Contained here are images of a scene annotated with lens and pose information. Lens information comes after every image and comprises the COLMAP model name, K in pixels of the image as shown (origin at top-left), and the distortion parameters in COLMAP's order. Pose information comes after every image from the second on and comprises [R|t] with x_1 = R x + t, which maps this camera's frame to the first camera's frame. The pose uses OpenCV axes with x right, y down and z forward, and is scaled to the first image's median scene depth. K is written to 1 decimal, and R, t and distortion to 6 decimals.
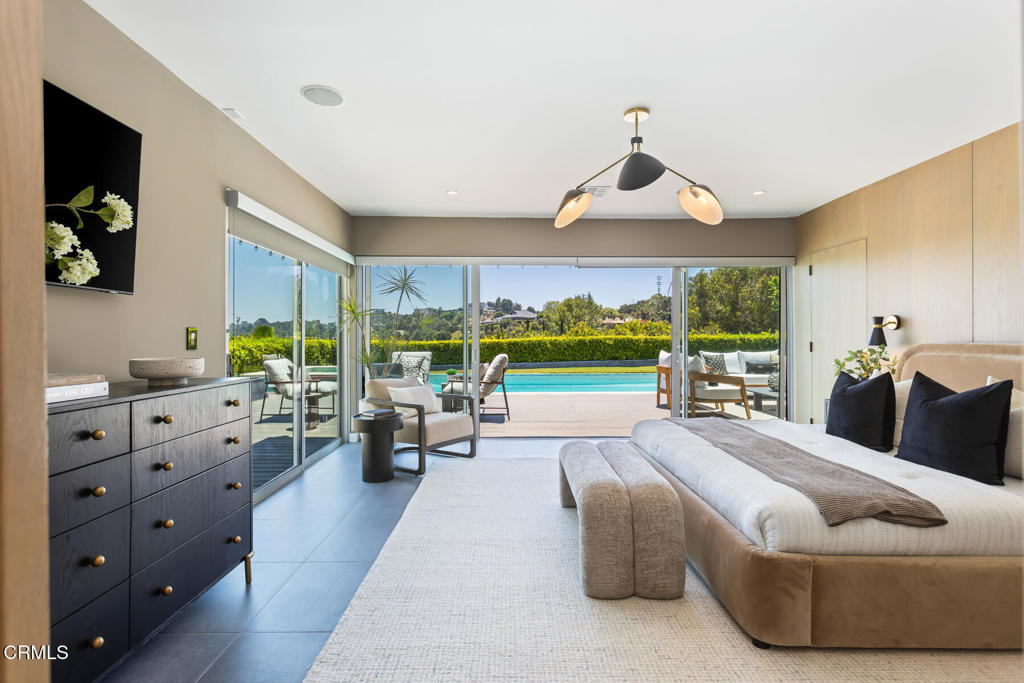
lens RADIAL K [[499.3, 0, 507.7], [0, 499.3, 337.6], [0, 0, 1]] dist [-0.012385, 0.011684]
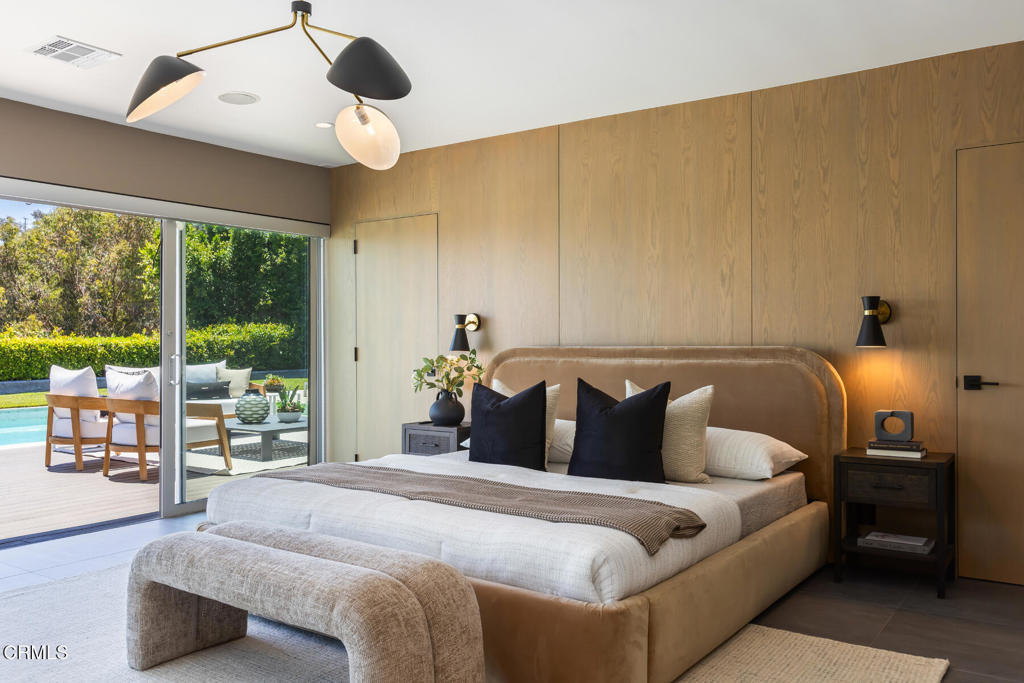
lens RADIAL K [[827.6, 0, 515.8], [0, 827.6, 346.6], [0, 0, 1]] dist [0.000816, 0.005097]
pose [[0.575441, -0.003993, 0.817834, -0.219442], [0.000780, 0.999990, 0.004334, 0.002787], [-0.817843, -0.001856, 0.575438, 0.119961]]
